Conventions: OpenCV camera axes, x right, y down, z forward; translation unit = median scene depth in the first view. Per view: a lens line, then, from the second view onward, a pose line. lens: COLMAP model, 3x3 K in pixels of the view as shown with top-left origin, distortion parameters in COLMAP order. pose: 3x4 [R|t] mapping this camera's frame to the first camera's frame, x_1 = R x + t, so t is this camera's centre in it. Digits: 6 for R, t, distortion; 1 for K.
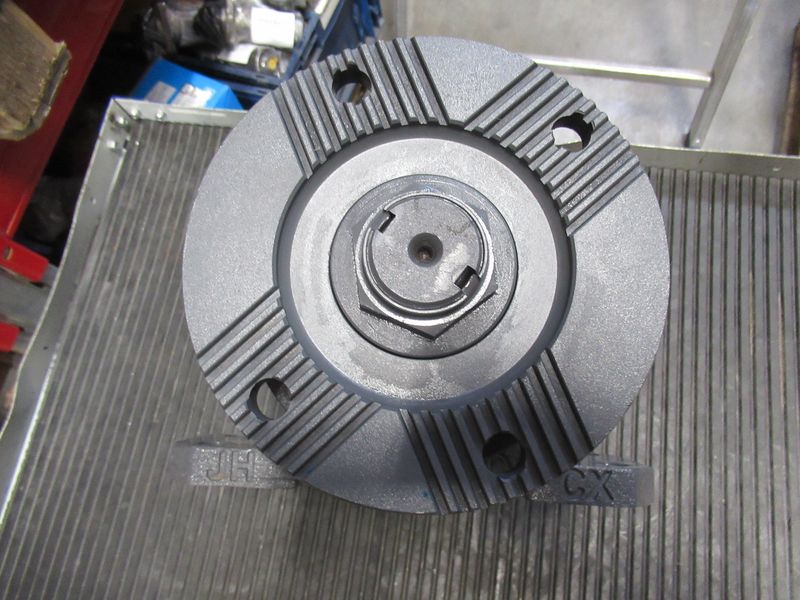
lens RADIAL K [[646.3, 0, 401.3], [0, 646.3, 287.5], [0, 0, 1]] dist [0.003846, -0.005364]
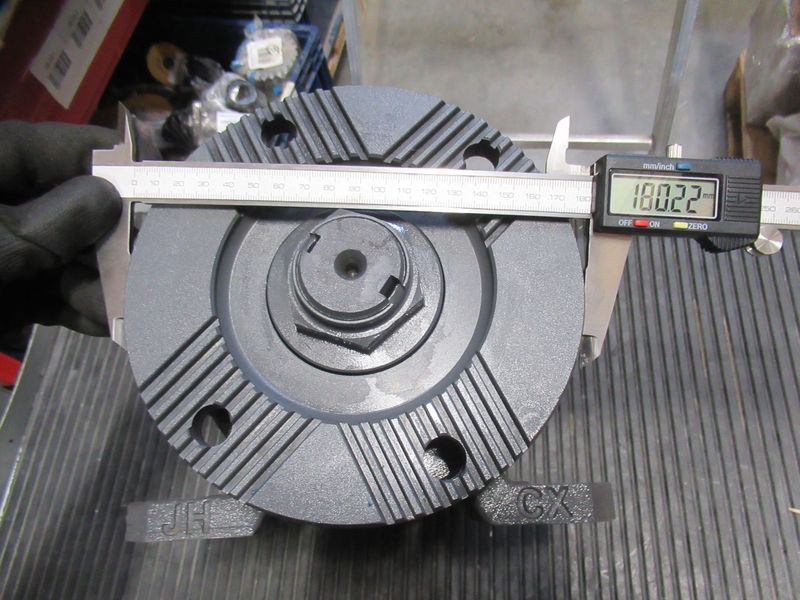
lens RADIAL K [[646.3, 0, 401.3], [0, 646.3, 287.5], [0, 0, 1]] dist [0.003846, -0.005364]
pose [[0.996186, -0.083531, 0.025211, 0.050174], [0.086437, 0.984196, -0.154556, 0.083018], [-0.011903, 0.156146, 0.987662, -0.027284]]
